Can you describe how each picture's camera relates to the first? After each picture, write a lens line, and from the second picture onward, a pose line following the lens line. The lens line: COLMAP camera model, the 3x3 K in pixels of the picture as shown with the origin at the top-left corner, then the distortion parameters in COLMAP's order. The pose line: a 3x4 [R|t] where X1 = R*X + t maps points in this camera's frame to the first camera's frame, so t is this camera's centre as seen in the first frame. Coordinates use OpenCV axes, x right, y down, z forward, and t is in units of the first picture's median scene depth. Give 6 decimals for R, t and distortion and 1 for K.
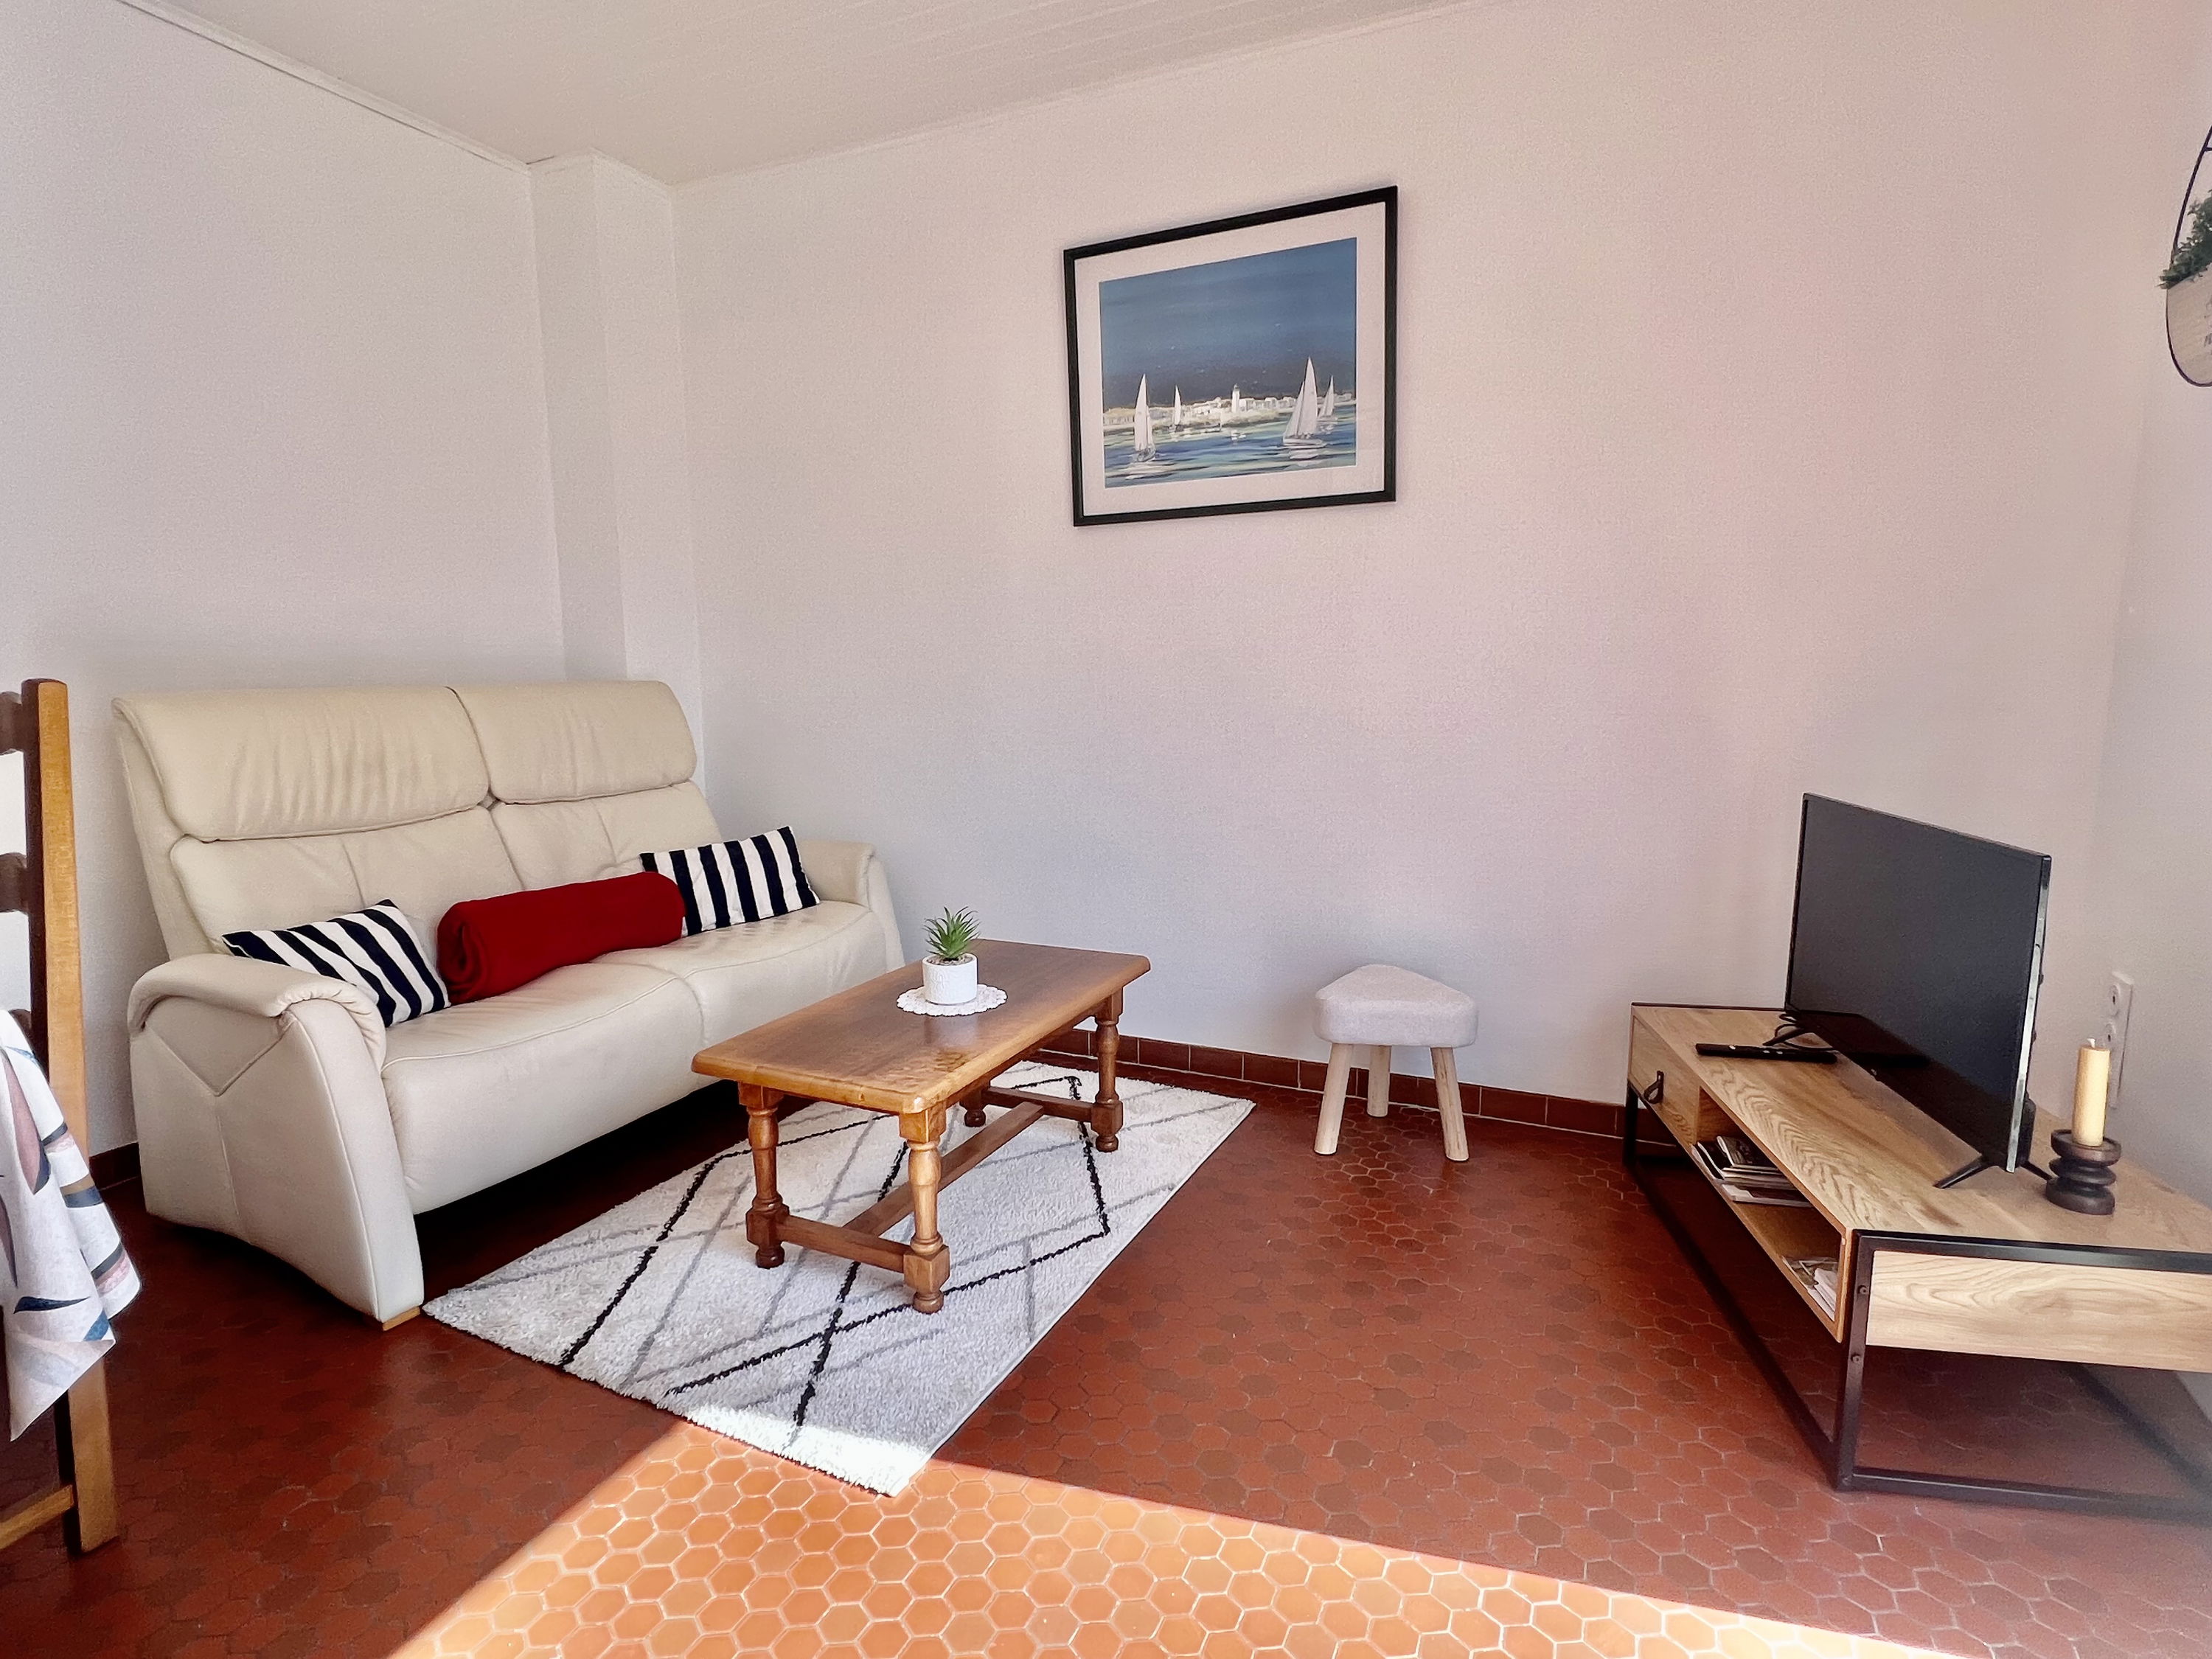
lens RADIAL K [[1141.3, 0, 1086.1], [0, 1141.3, 813.9], [0, 0, 1]] dist [0.000691, -0.001258]
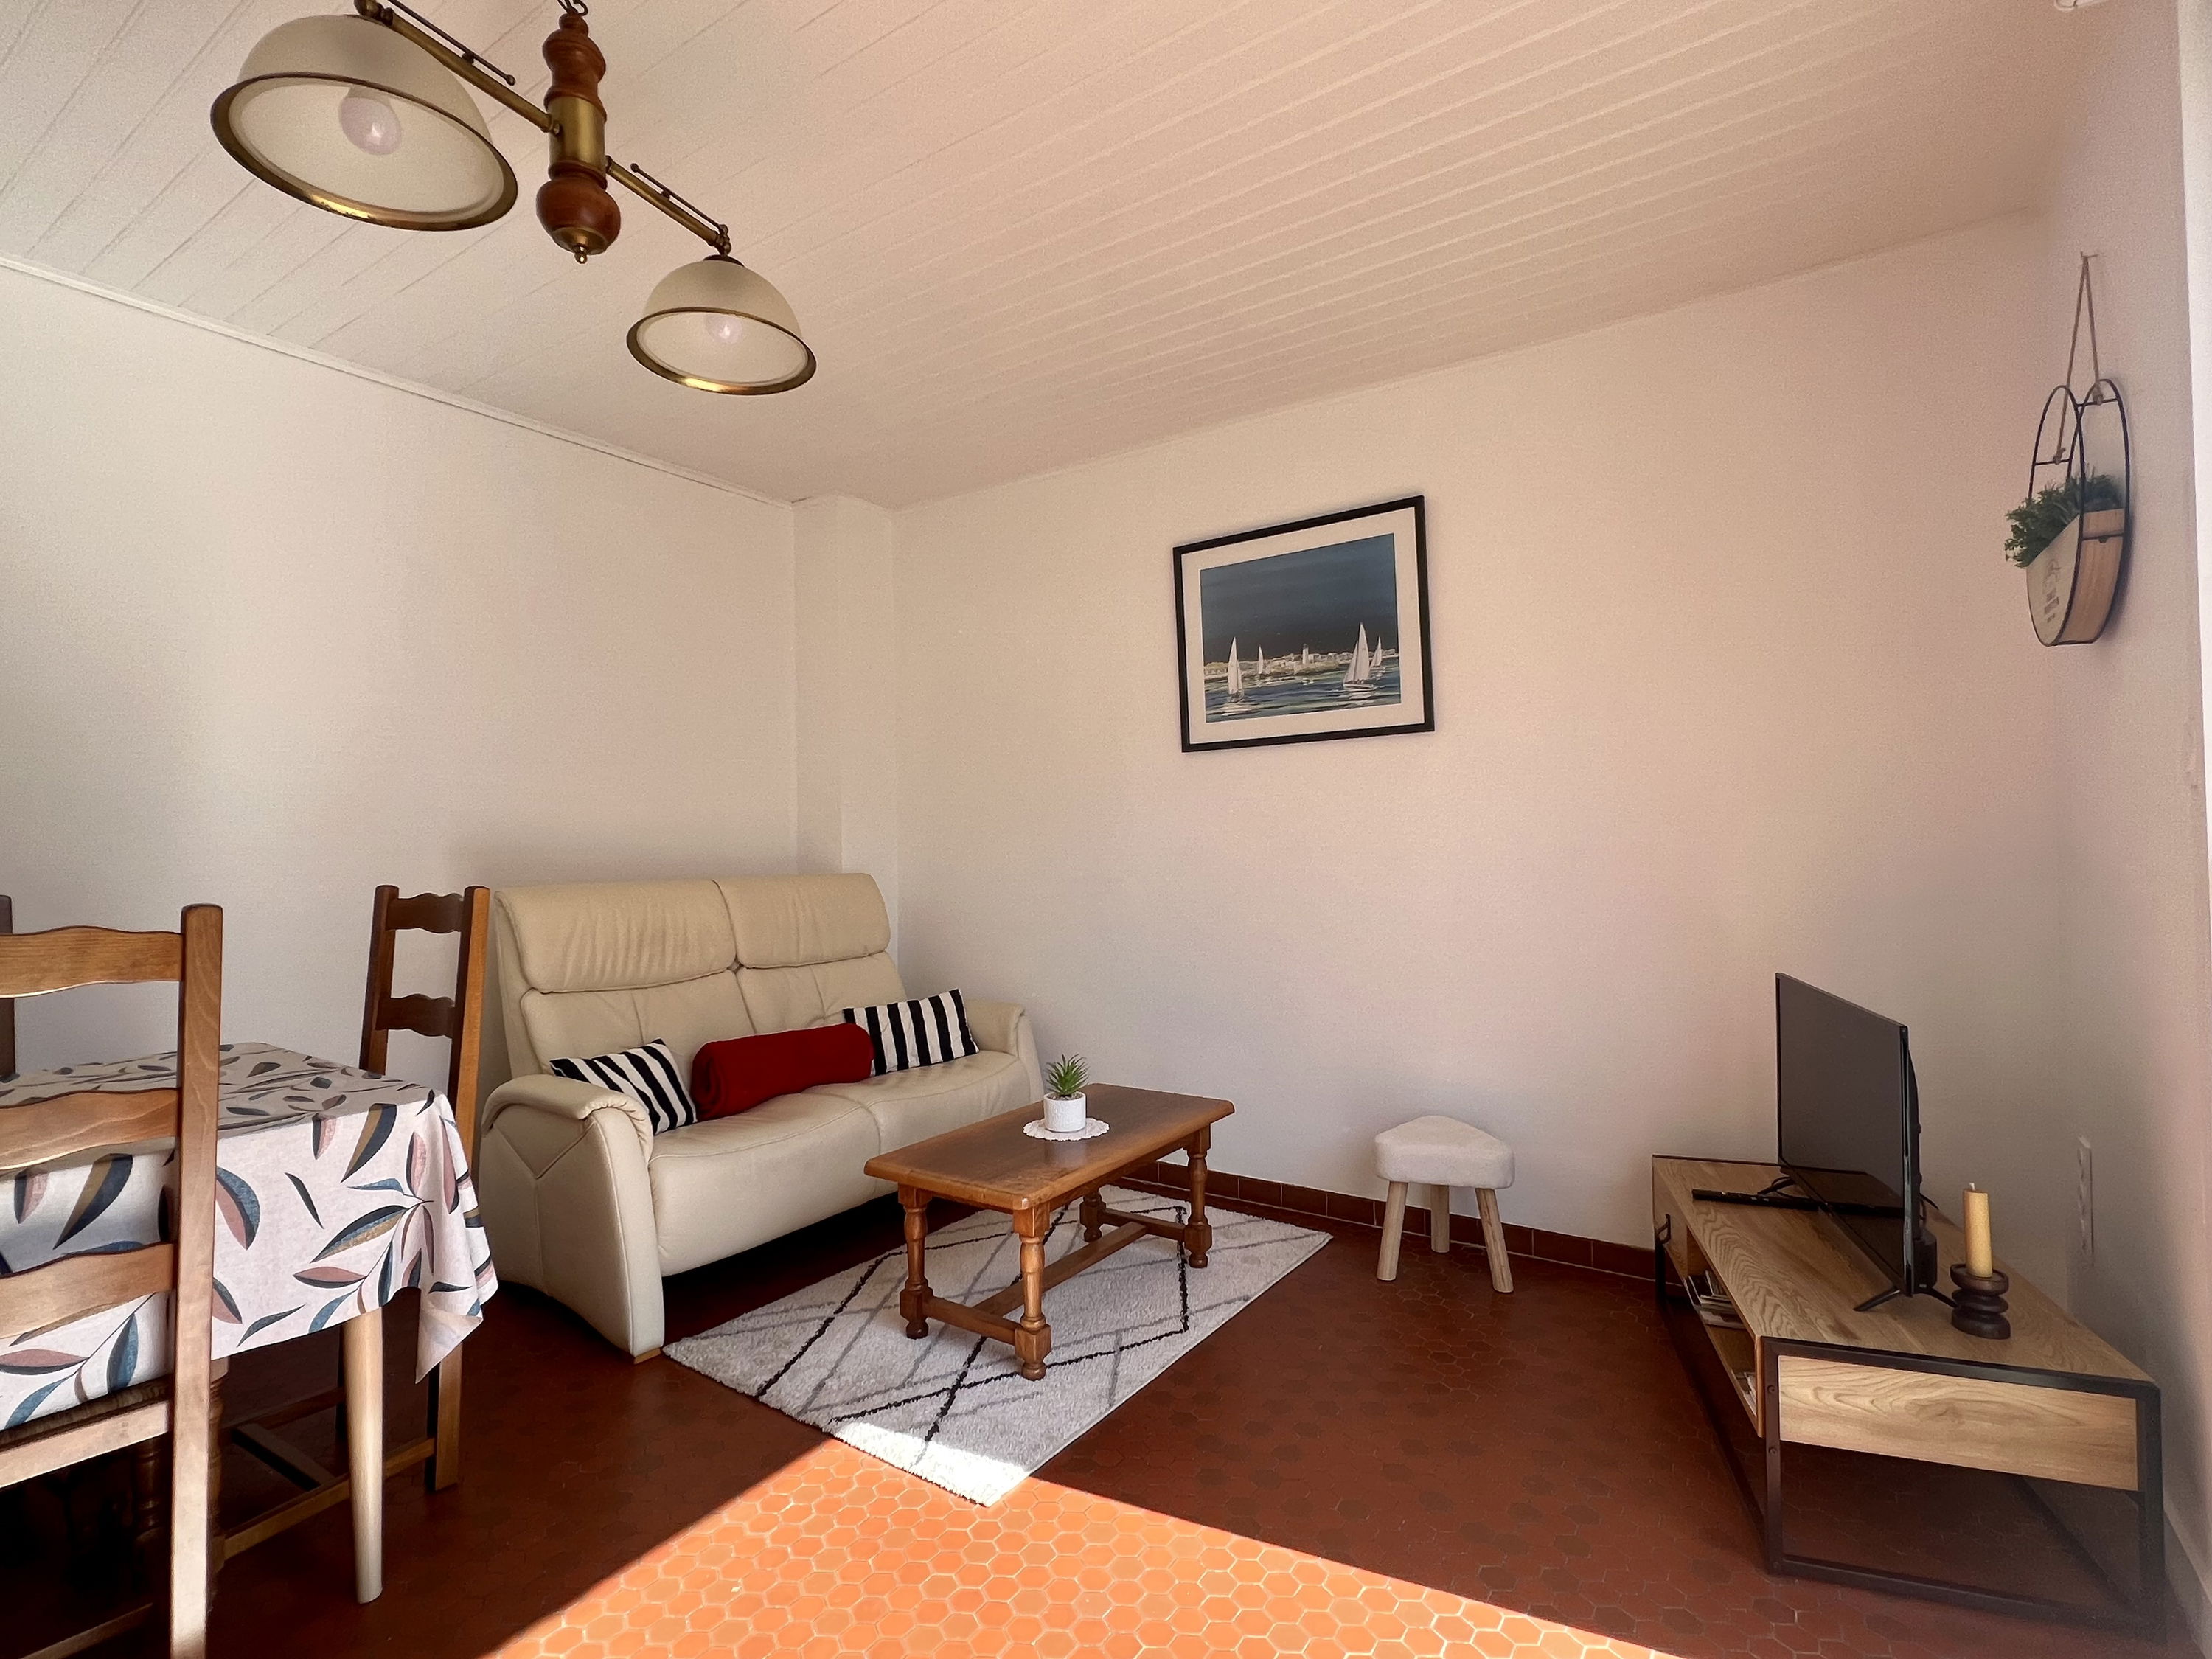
lens RADIAL K [[1044.2, 0, 1097.6], [0, 1044.2, 816.9], [0, 0, 1]] dist [0.001311, -0.001863]
pose [[0.988545, -0.009547, -0.150622, 0.089969], [-0.014128, 0.987761, -0.155332, 0.000181], [0.150262, 0.155680, 0.976312, -0.171897]]
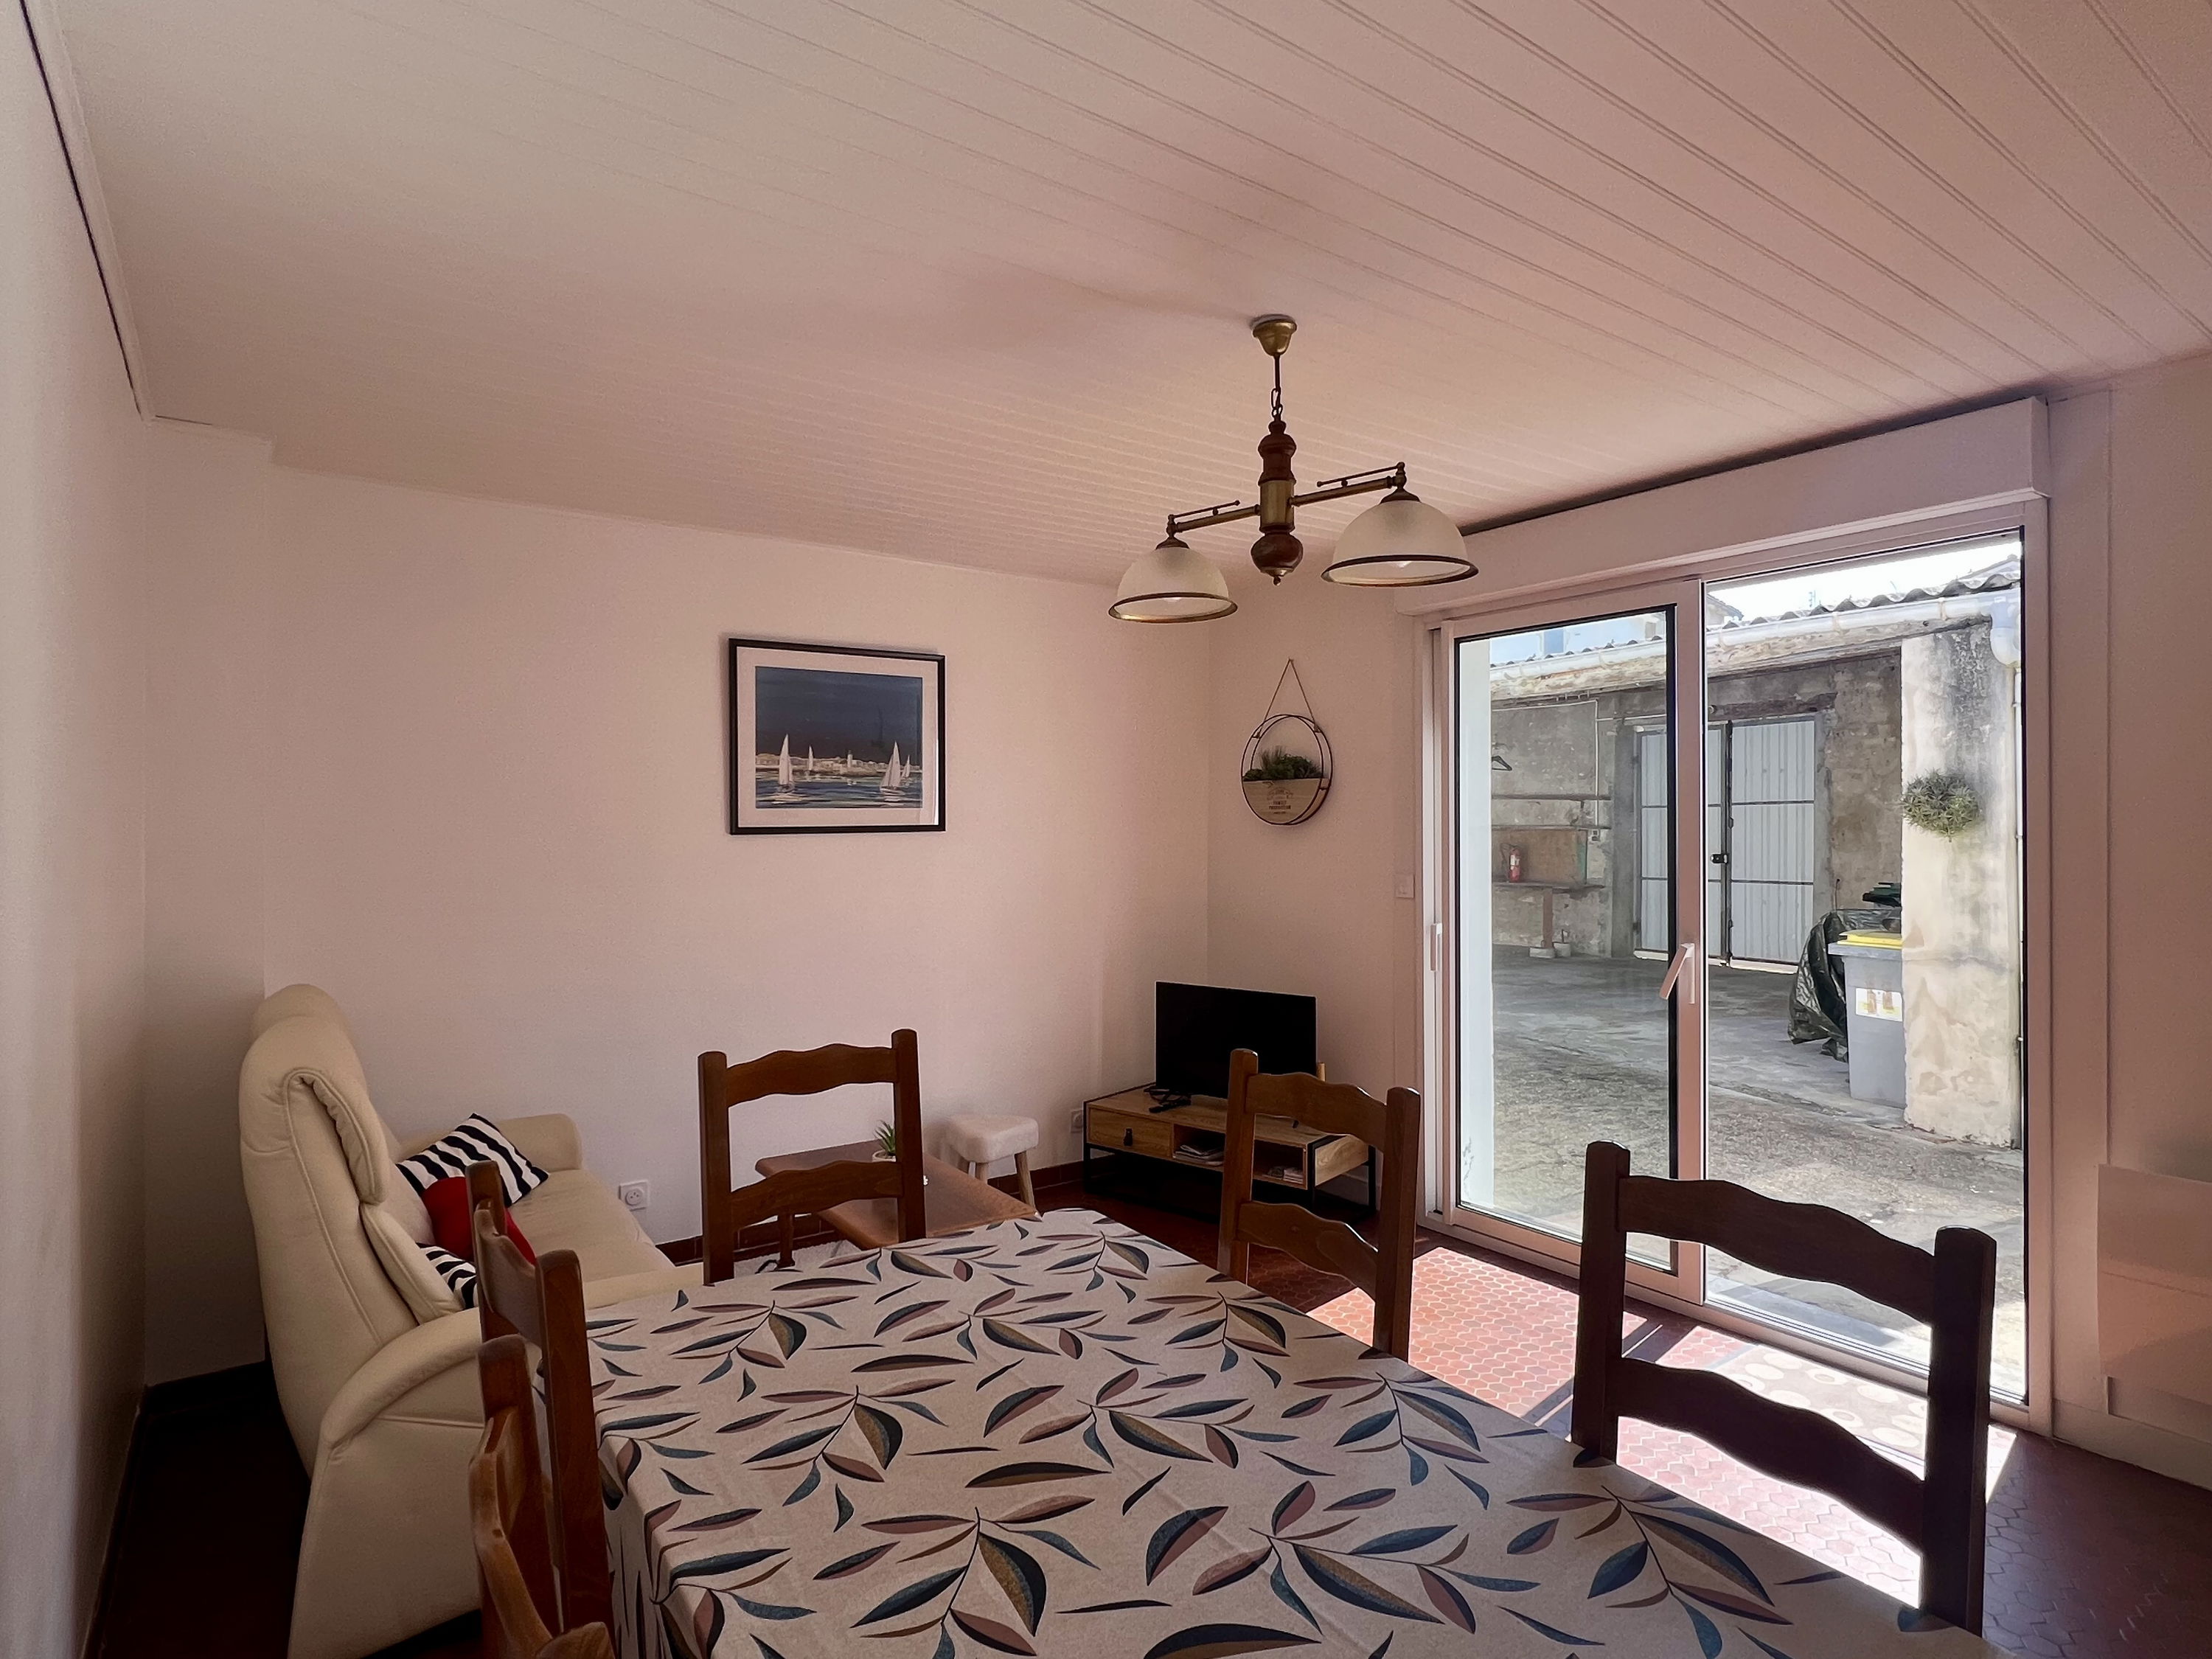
lens RADIAL K [[1141.3, 0, 1098.3], [0, 1141.3, 837.1], [0, 0, 1]] dist [0.000691, -0.001258]
pose [[0.521770, 0.008071, 0.853048, -1.172543], [0.109627, 0.991030, -0.076430, -0.129825], [-0.846013, 0.133396, 0.516205, -0.055073]]
